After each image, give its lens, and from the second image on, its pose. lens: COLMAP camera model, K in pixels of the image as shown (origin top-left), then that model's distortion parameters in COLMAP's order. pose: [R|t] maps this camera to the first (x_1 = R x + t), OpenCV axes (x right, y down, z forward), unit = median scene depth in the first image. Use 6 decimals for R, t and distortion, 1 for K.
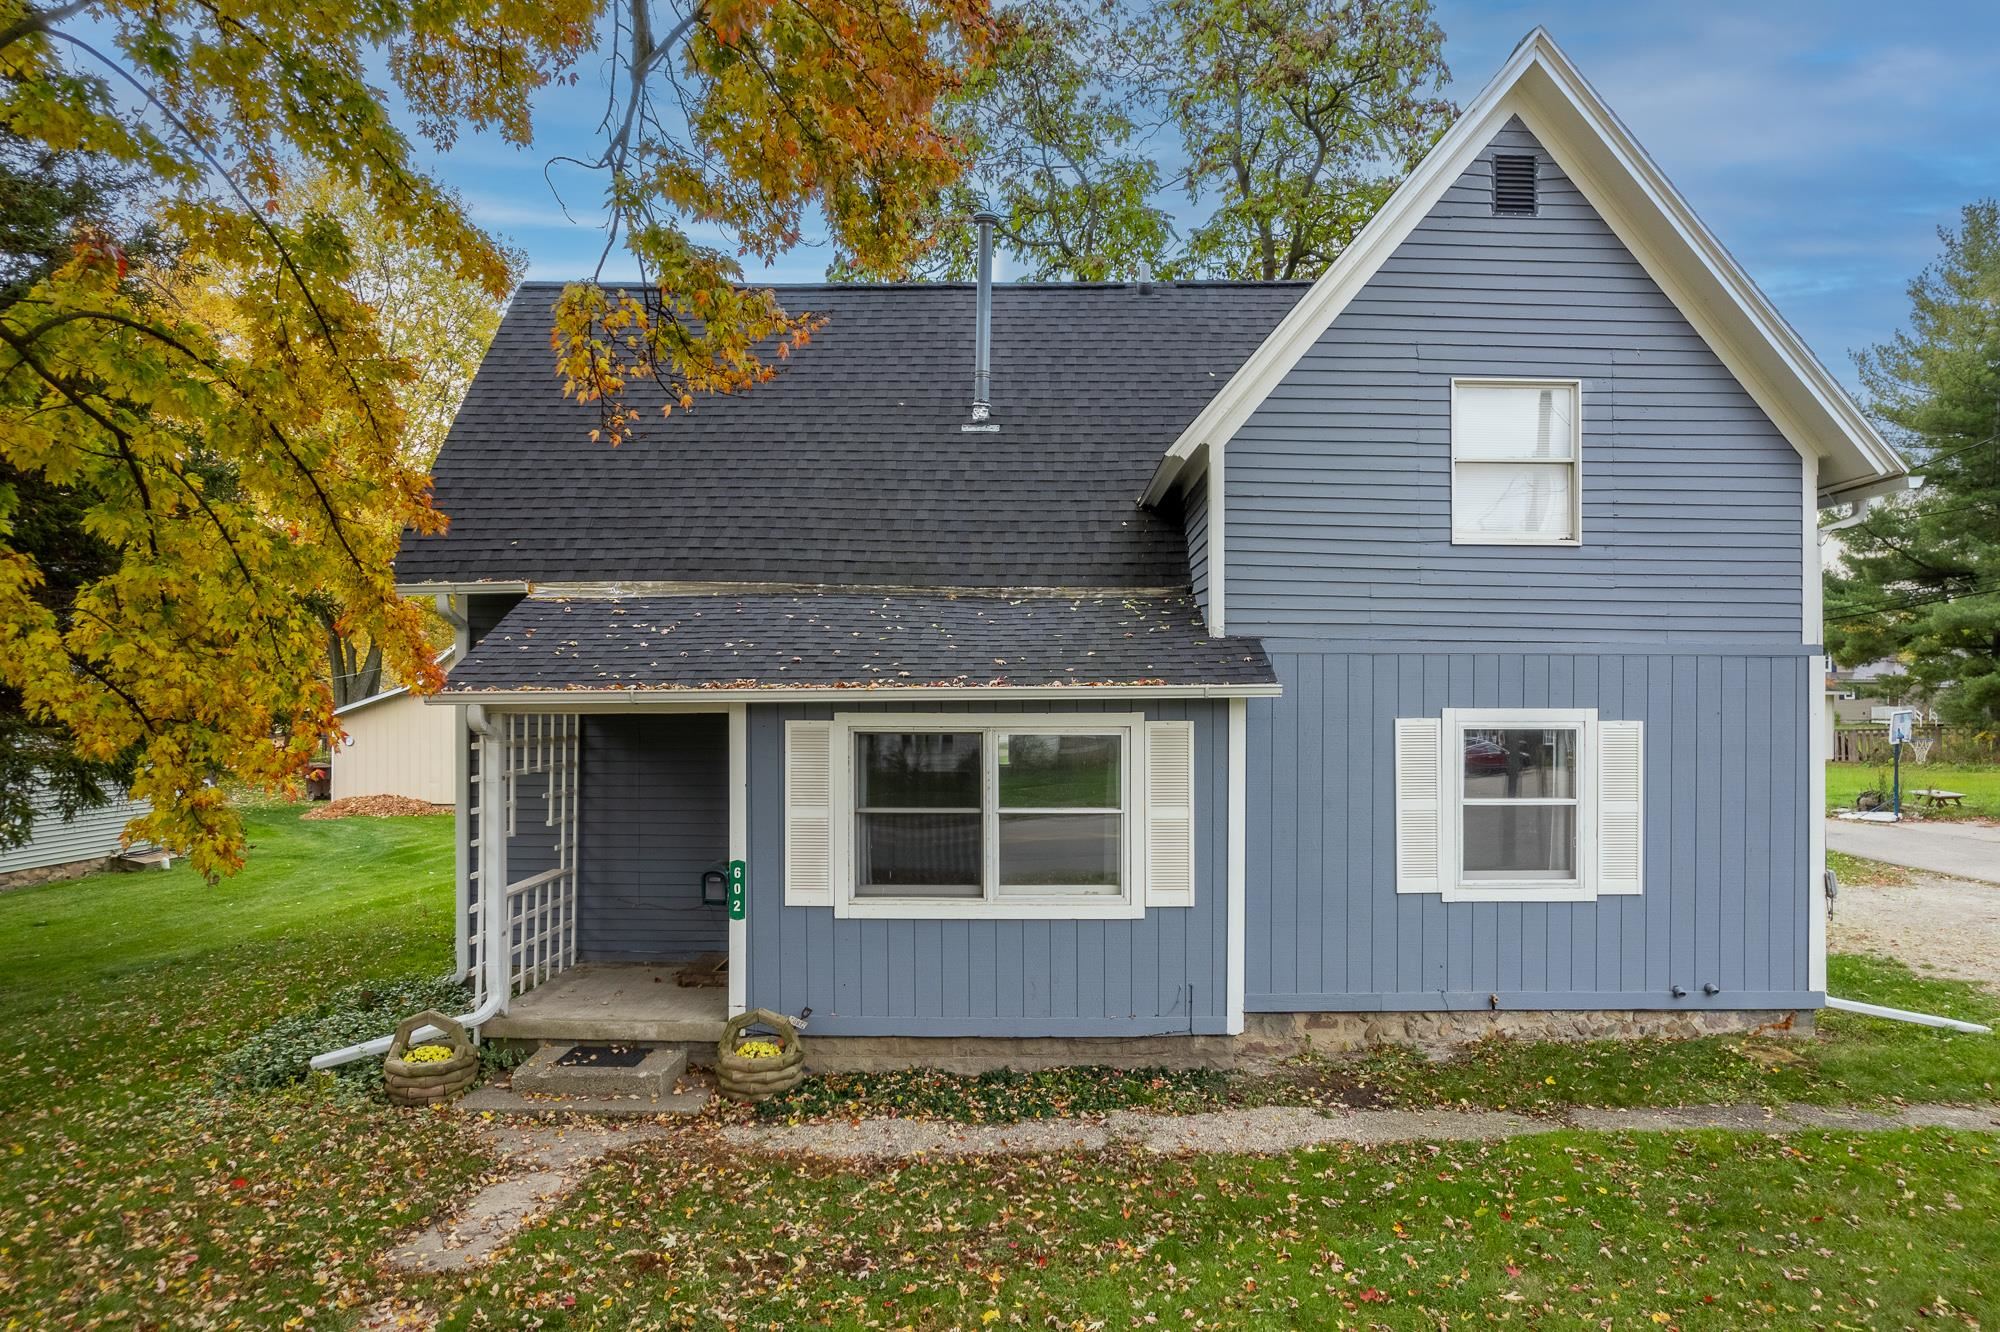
lens RADIAL K [[1274.2, 0, 1035.2], [0, 1274.2, 627.3], [0, 0, 1]] dist [-0.068976, 0.063925]
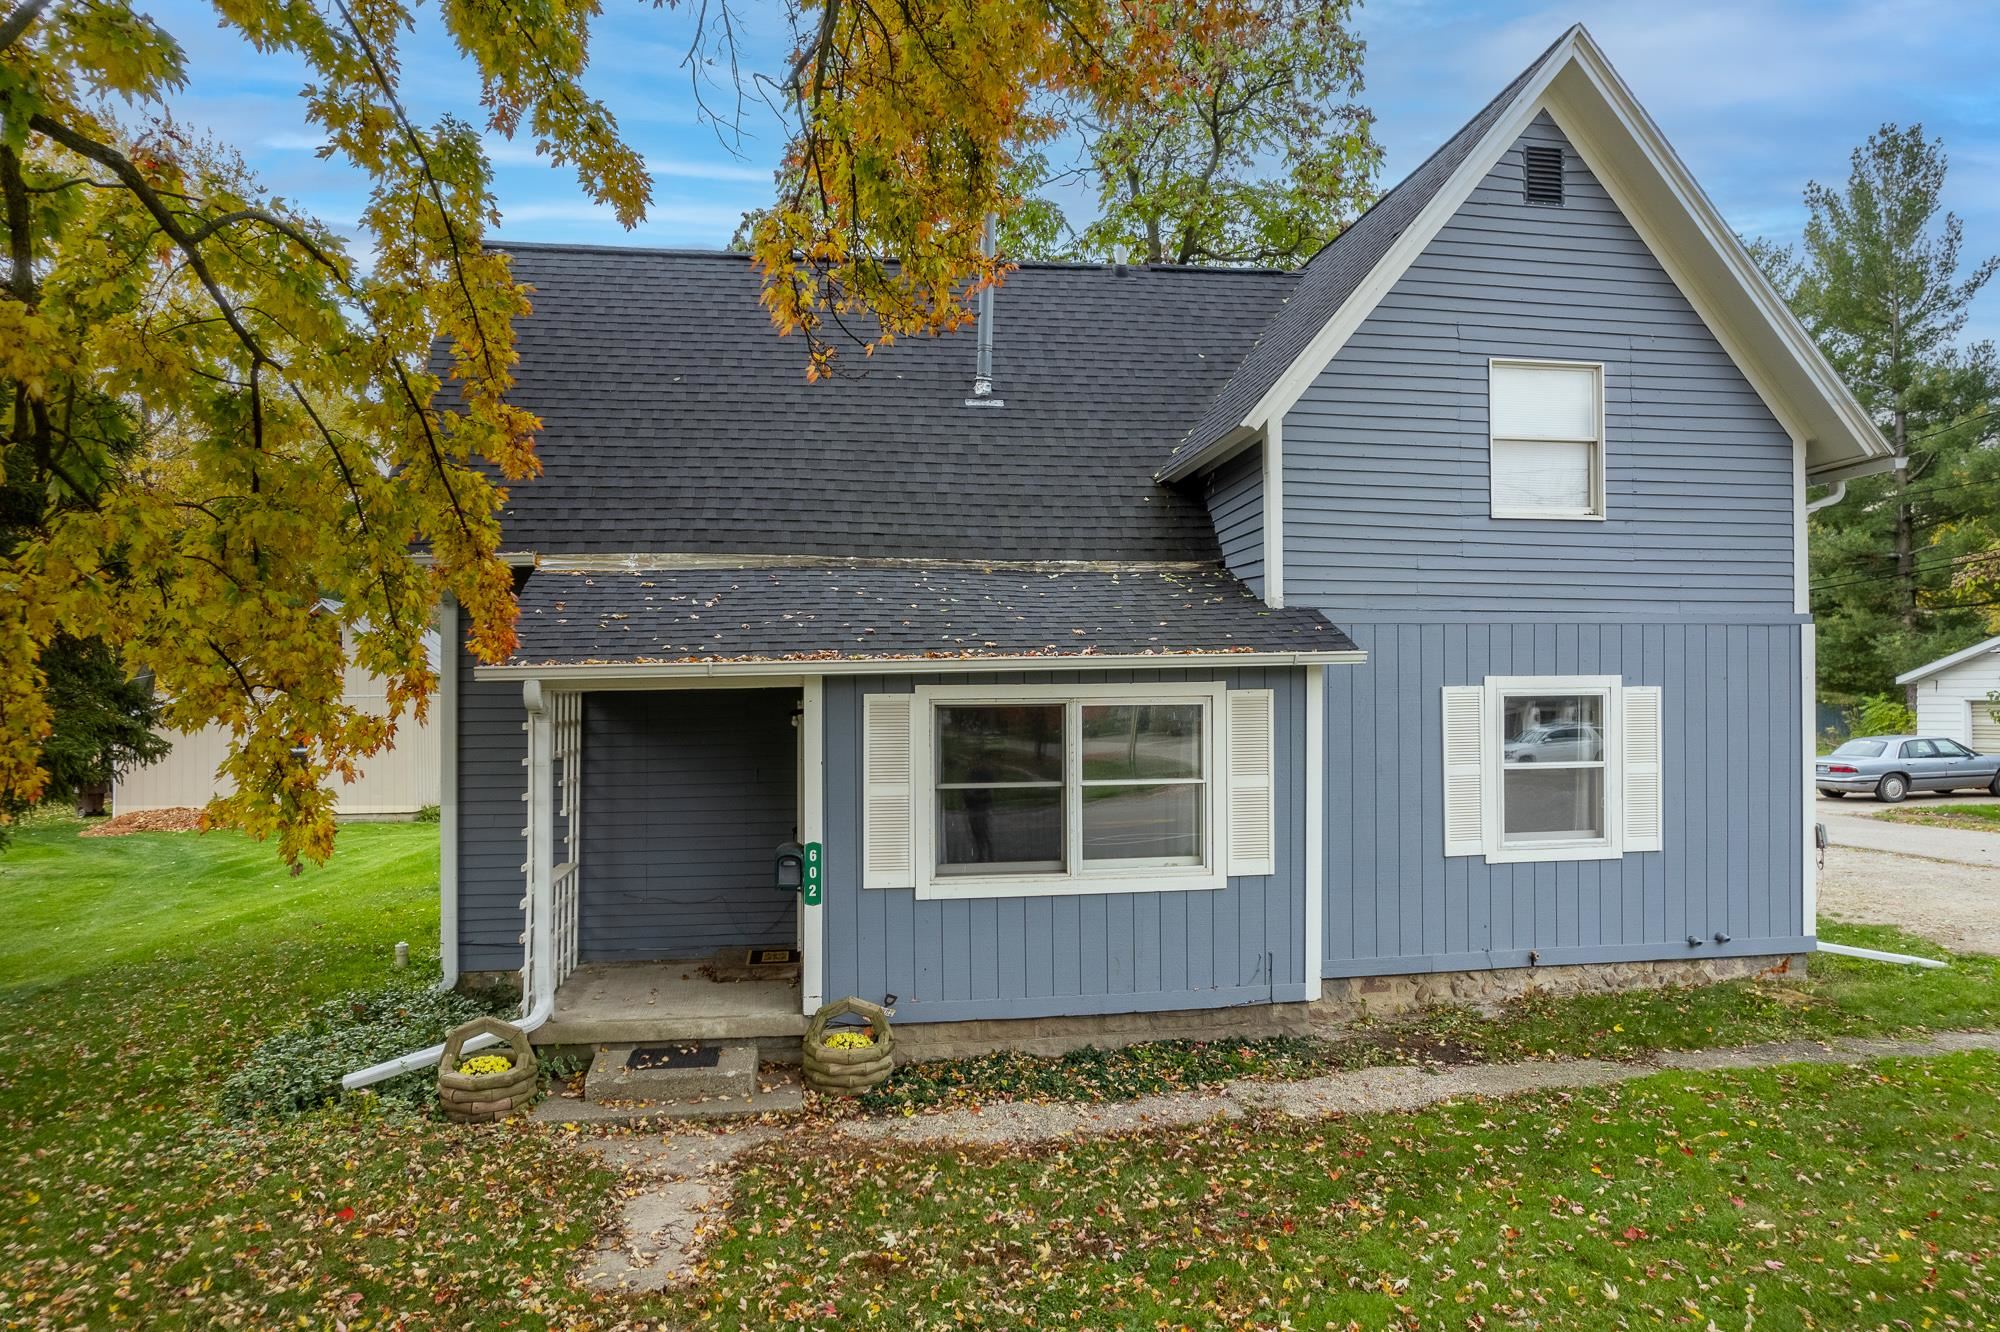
lens RADIAL K [[1263.9, 0, 1008.0], [0, 1263.9, 617.5], [0, 0, 1]] dist [-0.067368, 0.061657]
pose [[0.989025, -0.003482, 0.147707, -0.225339], [0.004925, 0.999944, -0.009406, 0.024893], [-0.147666, 0.010030, 0.988986, 0.045209]]
